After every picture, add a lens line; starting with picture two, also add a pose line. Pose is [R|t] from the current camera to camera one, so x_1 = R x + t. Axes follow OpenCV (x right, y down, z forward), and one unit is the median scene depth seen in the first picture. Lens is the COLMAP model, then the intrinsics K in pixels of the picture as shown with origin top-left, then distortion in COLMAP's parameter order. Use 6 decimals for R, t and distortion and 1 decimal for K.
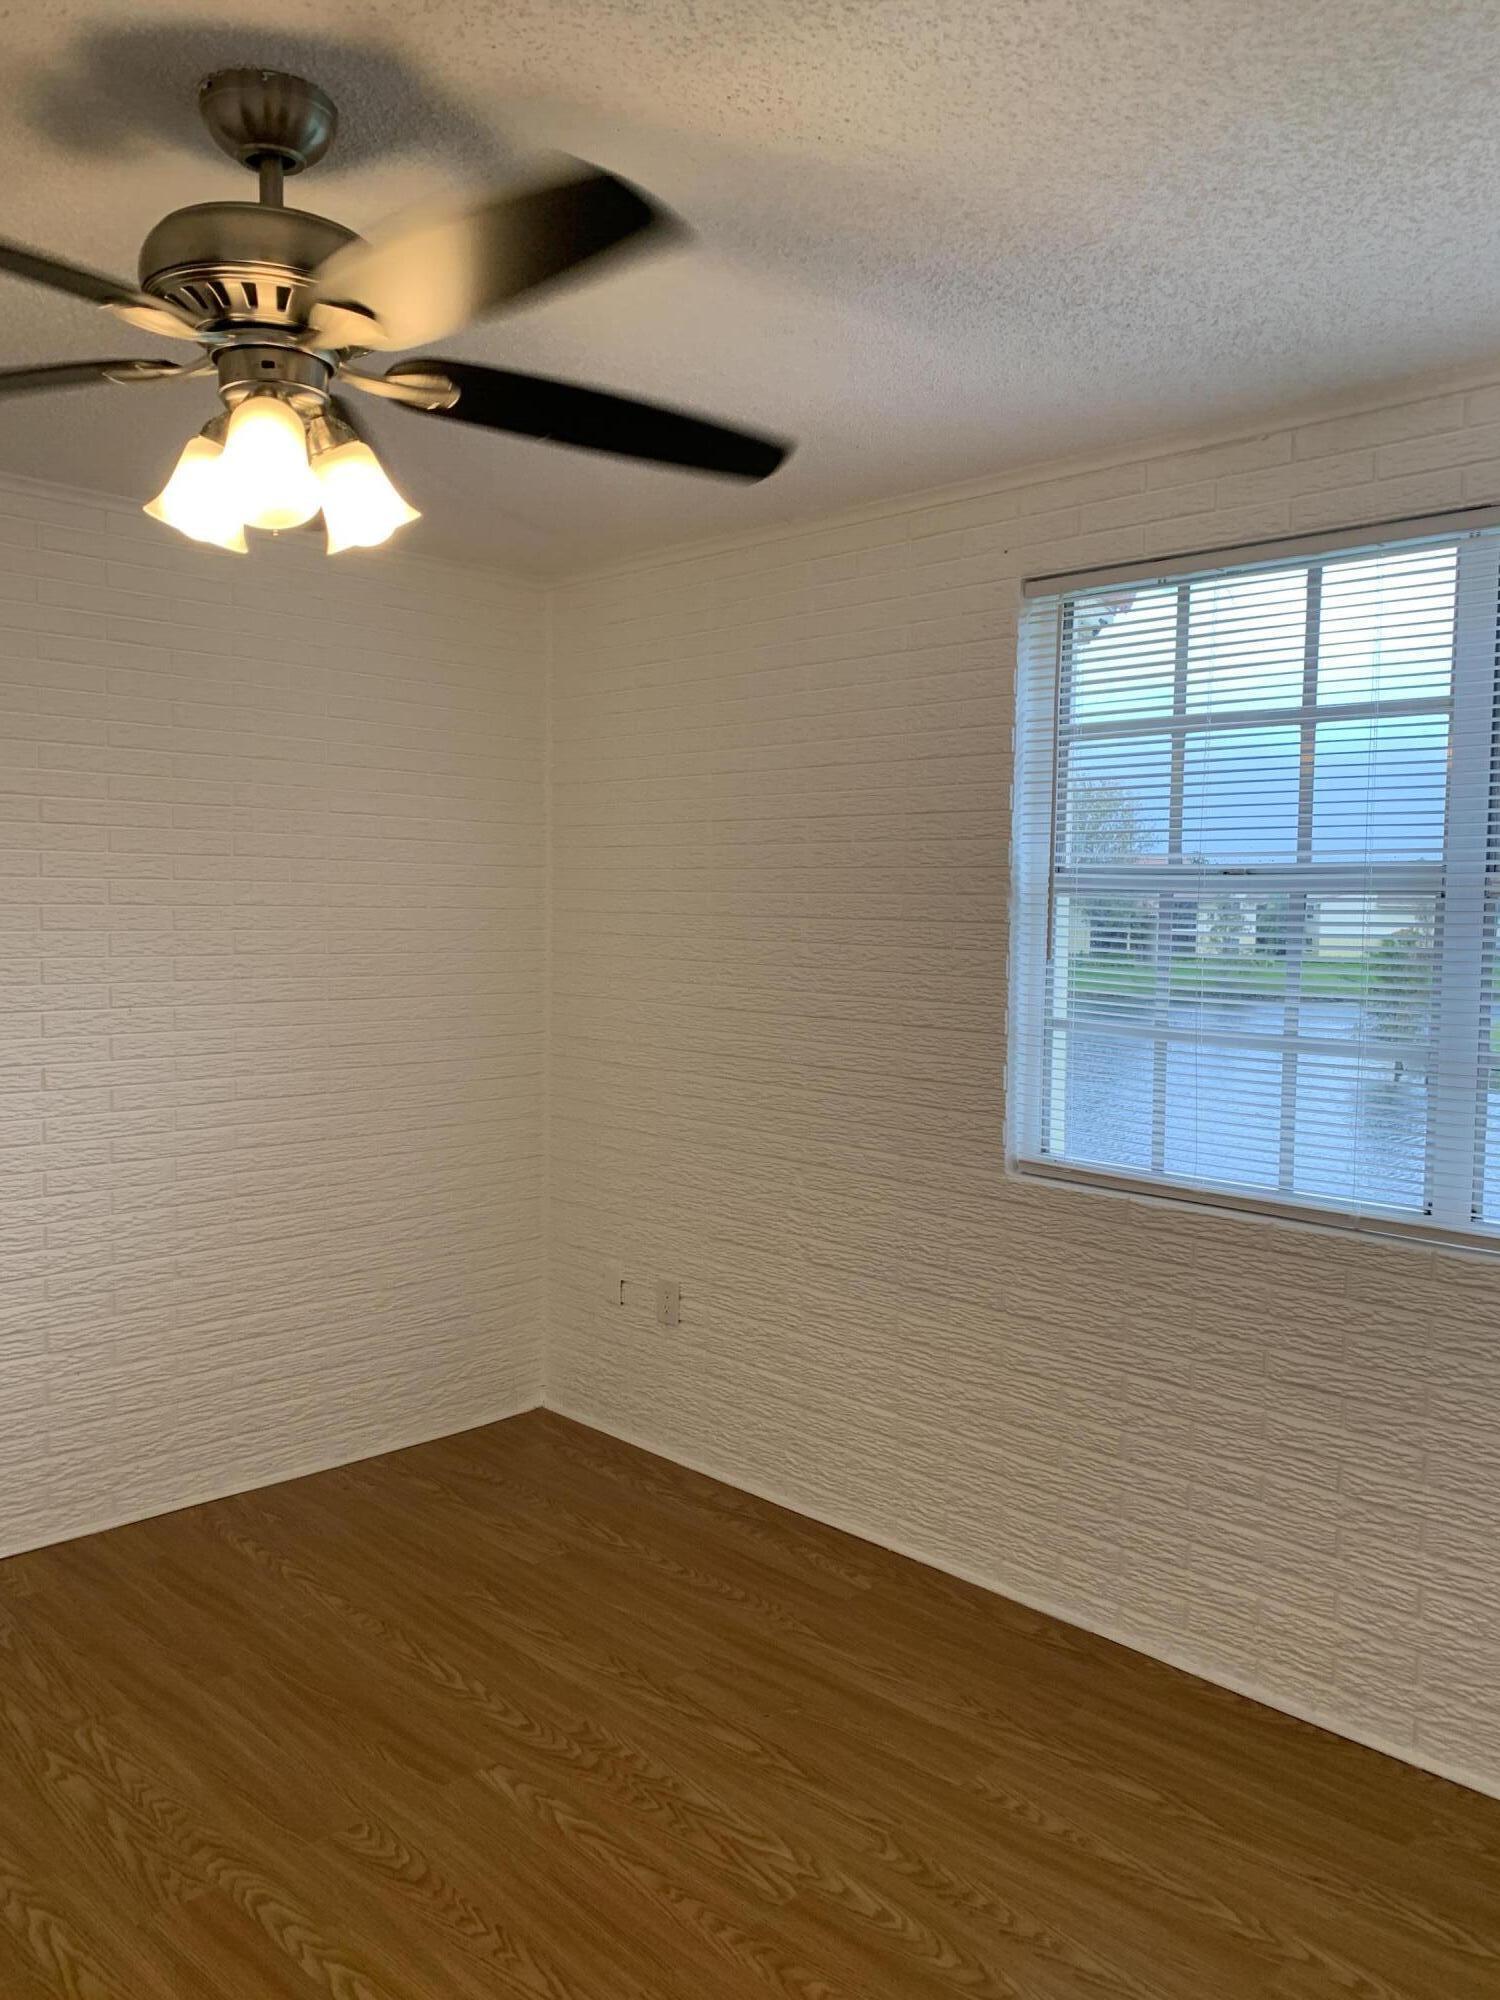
lens RADIAL K [[1541.5, 0, 742.3], [0, 1541.5, 984.7], [0, 0, 1]] dist [0.034005, -0.008257]
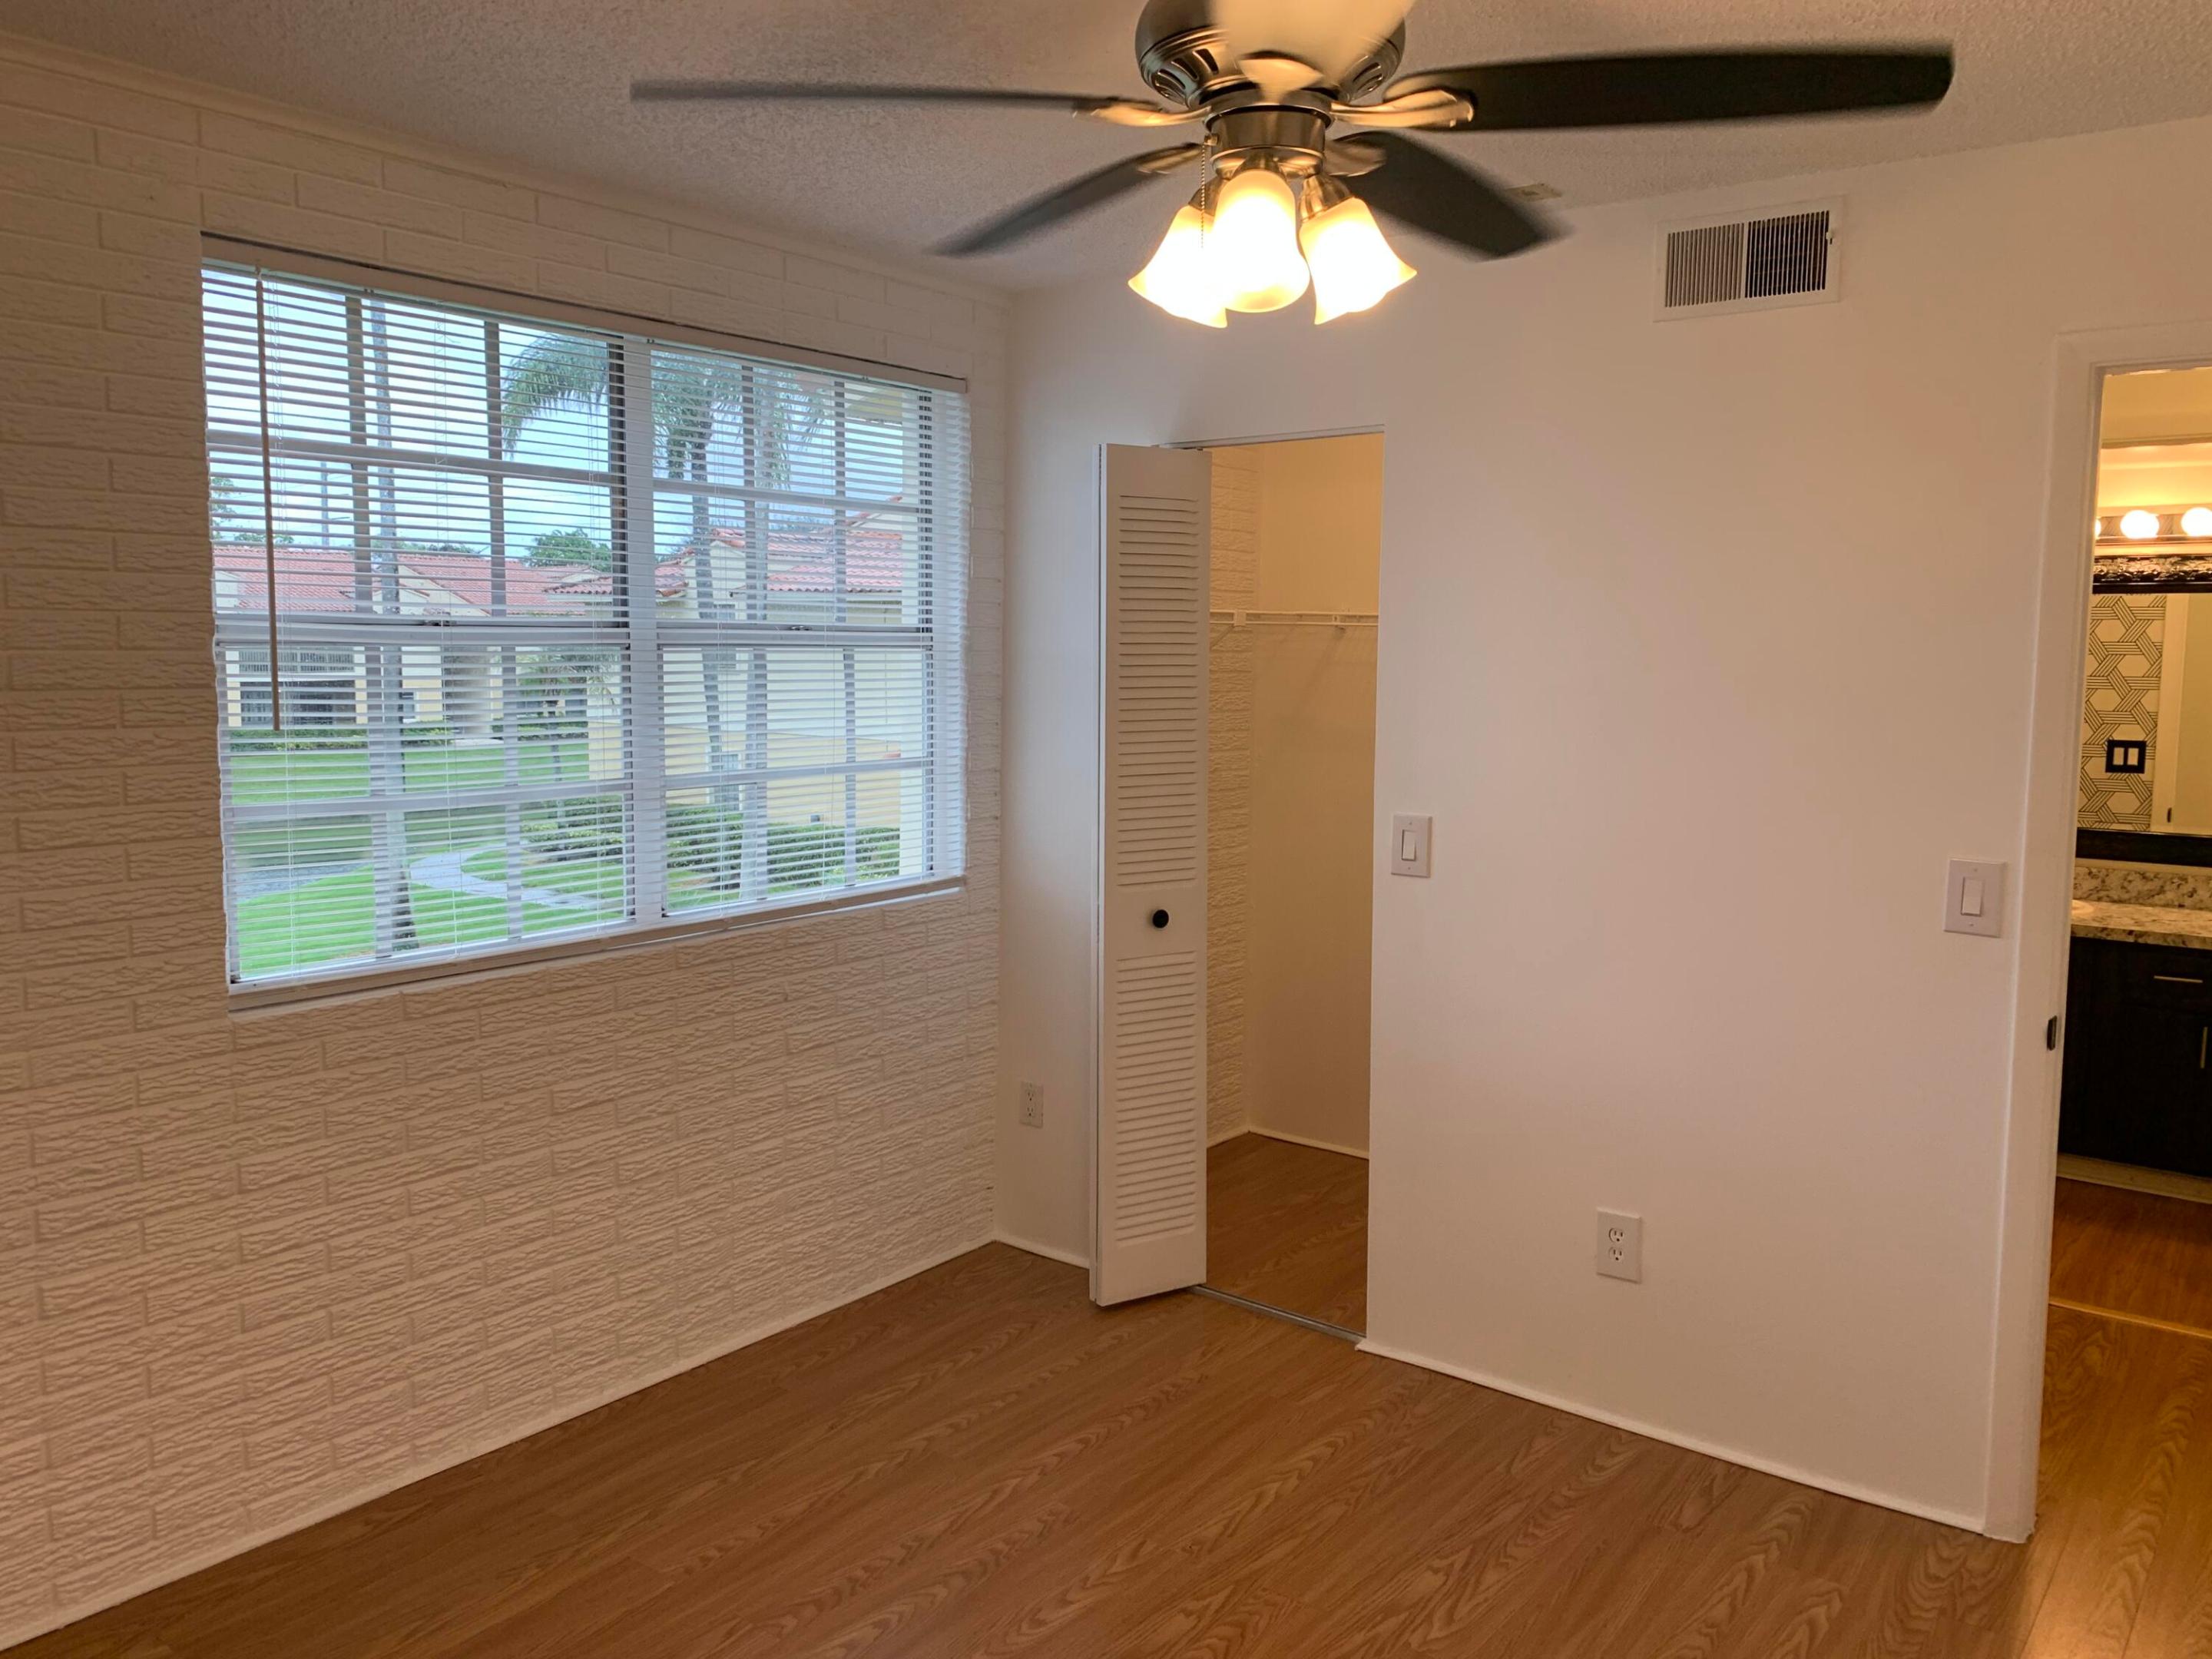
lens RADIAL K [[1703.4, 0, 1096.0], [0, 1703.4, 806.3], [0, 0, 1]] dist [-0.001332, -0.008679]
pose [[-0.134835, -0.108652, 0.984893, -0.740426], [0.050195, 0.991945, 0.116302, -0.059988], [-0.989596, 0.065118, -0.128295, 0.708022]]
